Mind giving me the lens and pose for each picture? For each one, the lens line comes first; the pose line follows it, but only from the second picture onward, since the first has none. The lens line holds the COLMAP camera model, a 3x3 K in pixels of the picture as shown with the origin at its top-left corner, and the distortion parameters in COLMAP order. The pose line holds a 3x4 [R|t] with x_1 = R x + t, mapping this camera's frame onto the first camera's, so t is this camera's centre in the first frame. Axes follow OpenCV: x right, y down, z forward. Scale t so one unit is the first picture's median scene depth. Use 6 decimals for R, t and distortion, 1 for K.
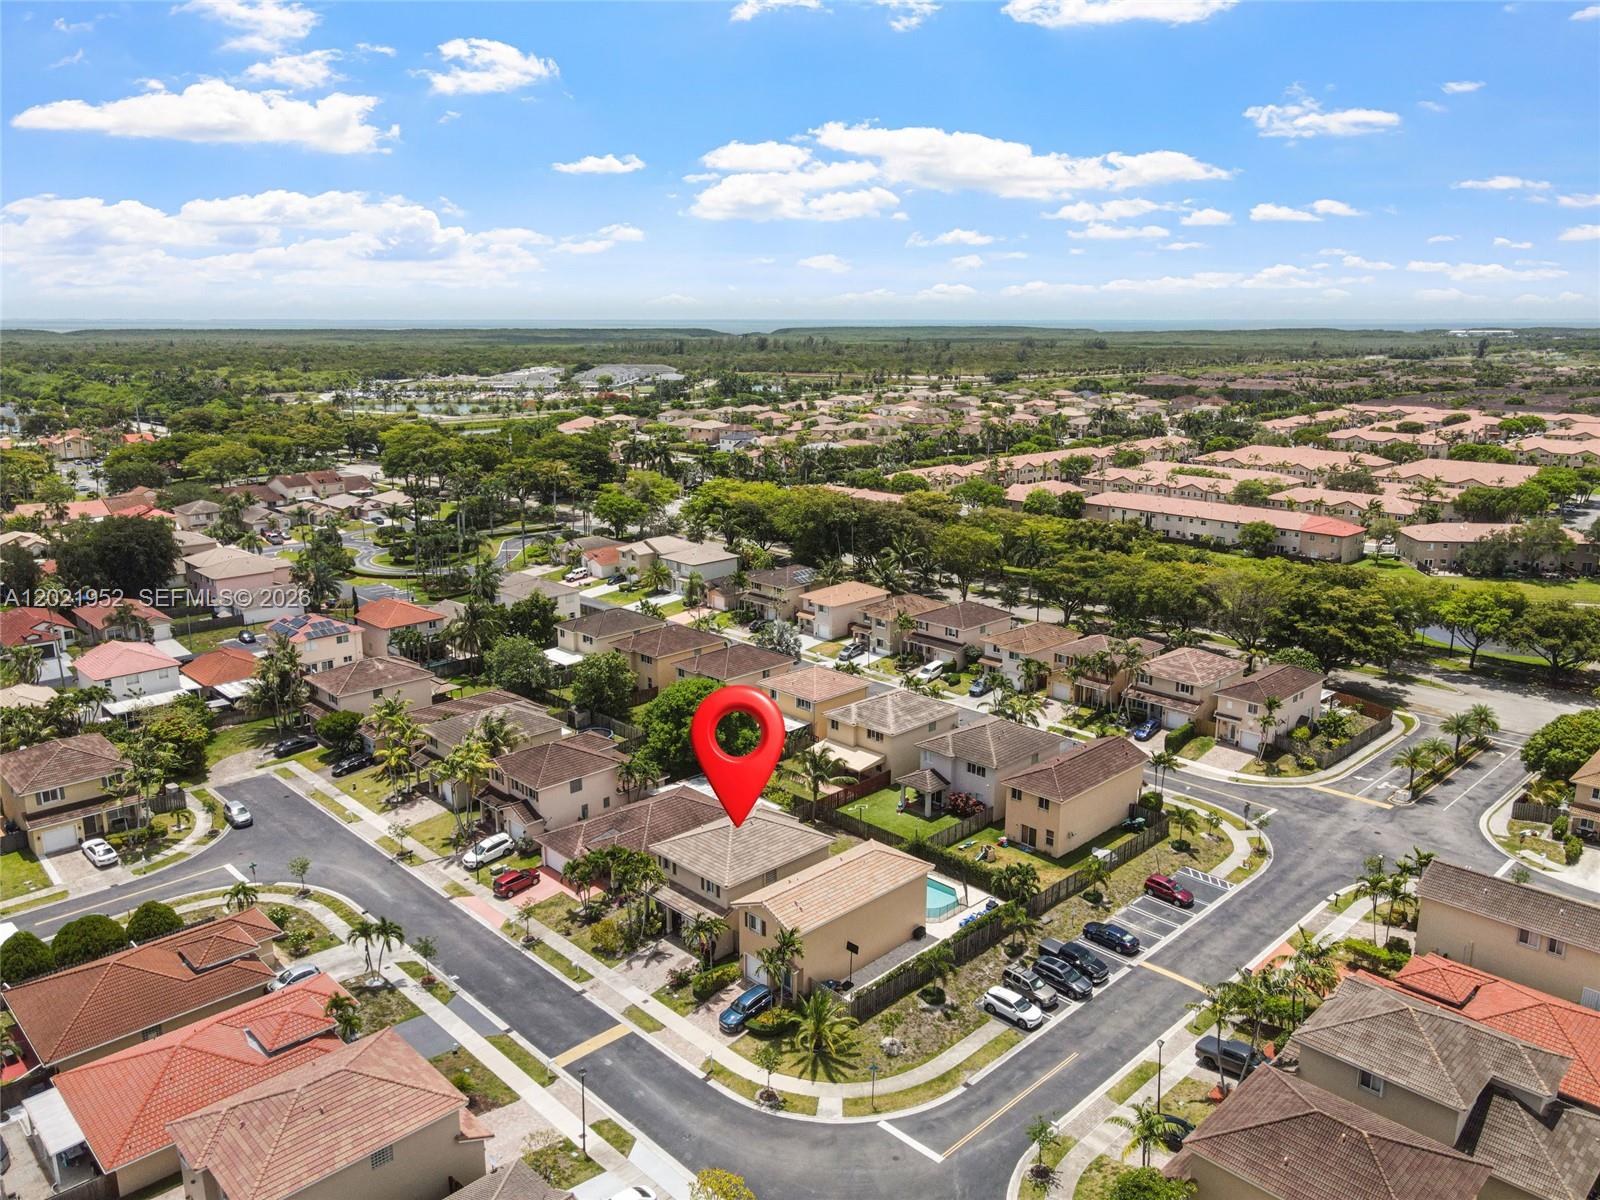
lens RADIAL K [[1153.0, 0, 801.5], [0, 1153.0, 658.7], [0, 0, 1]] dist [0.017555, 0.003878]
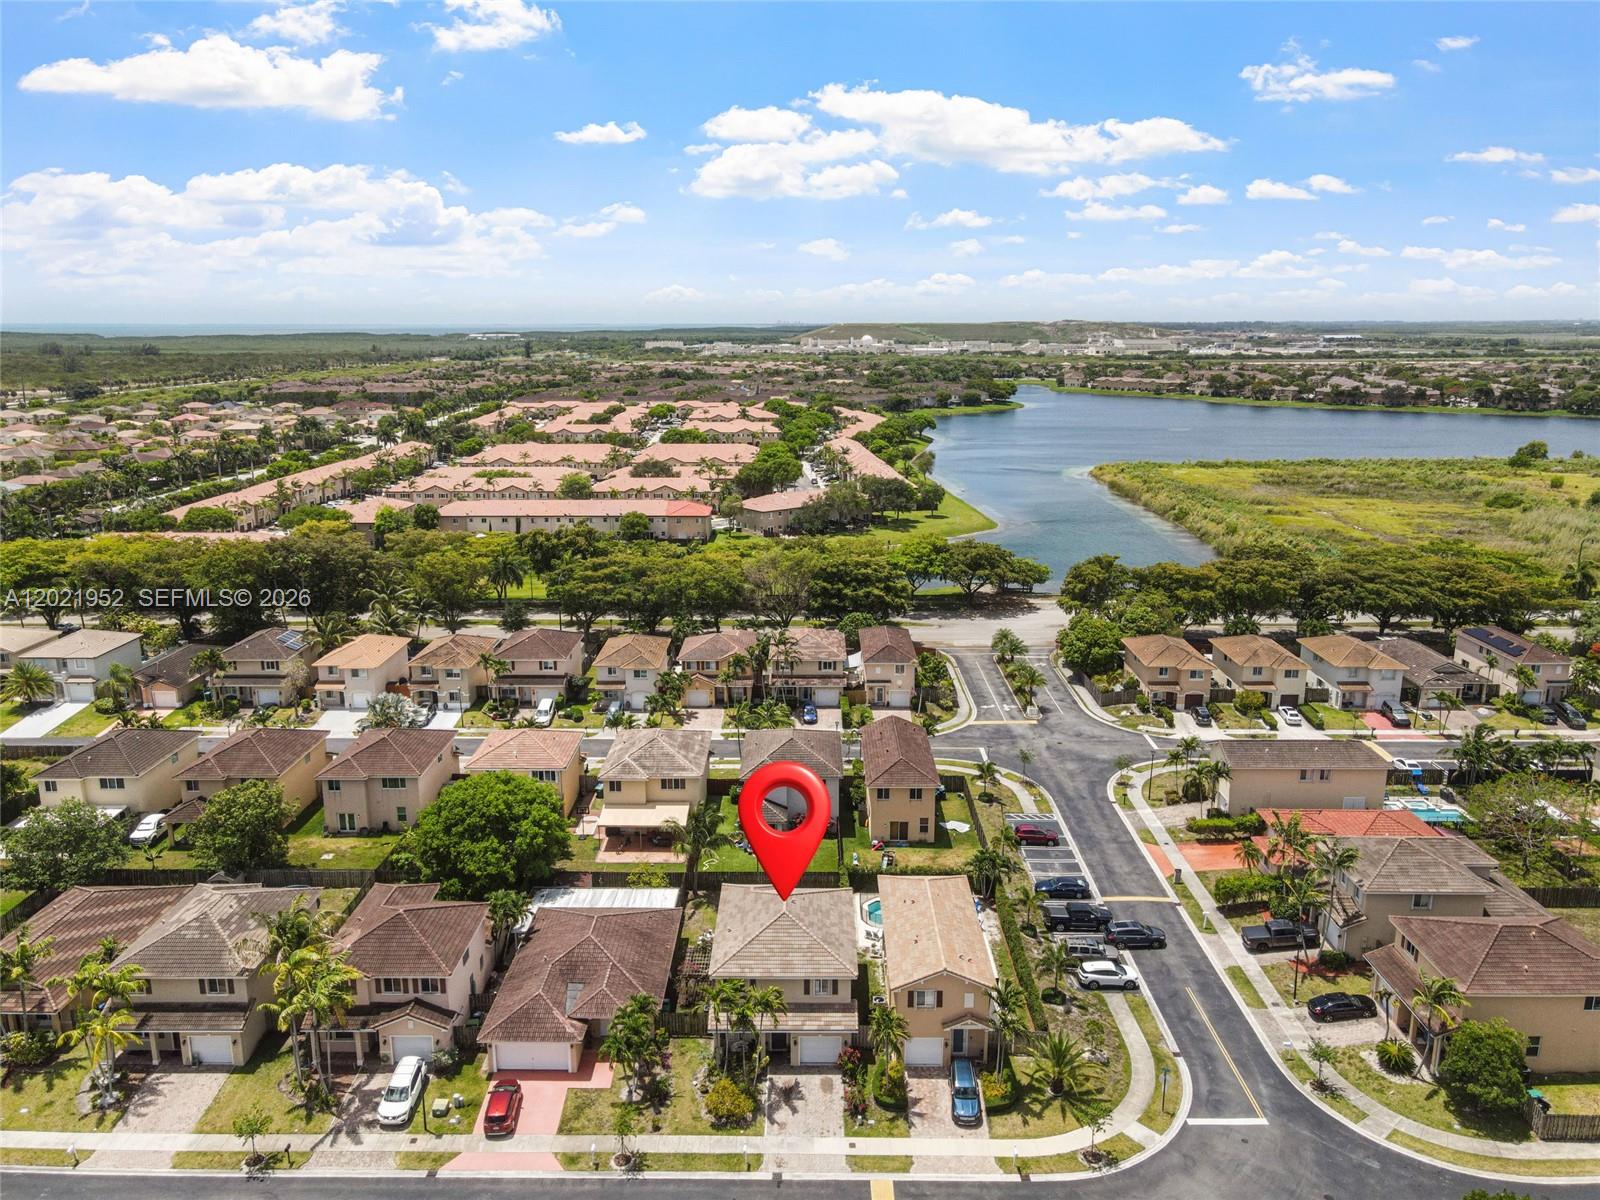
lens RADIAL K [[1169.1, 0, 796.9], [0, 1169.1, 600.2], [0, 0, 1]] dist [0.005683, 0.008783]
pose [[0.710588, -0.168687, 0.683089, -0.475969], [0.204426, 0.978453, 0.028972, -0.081286], [-0.673257, 0.119054, 0.729761, 0.268624]]
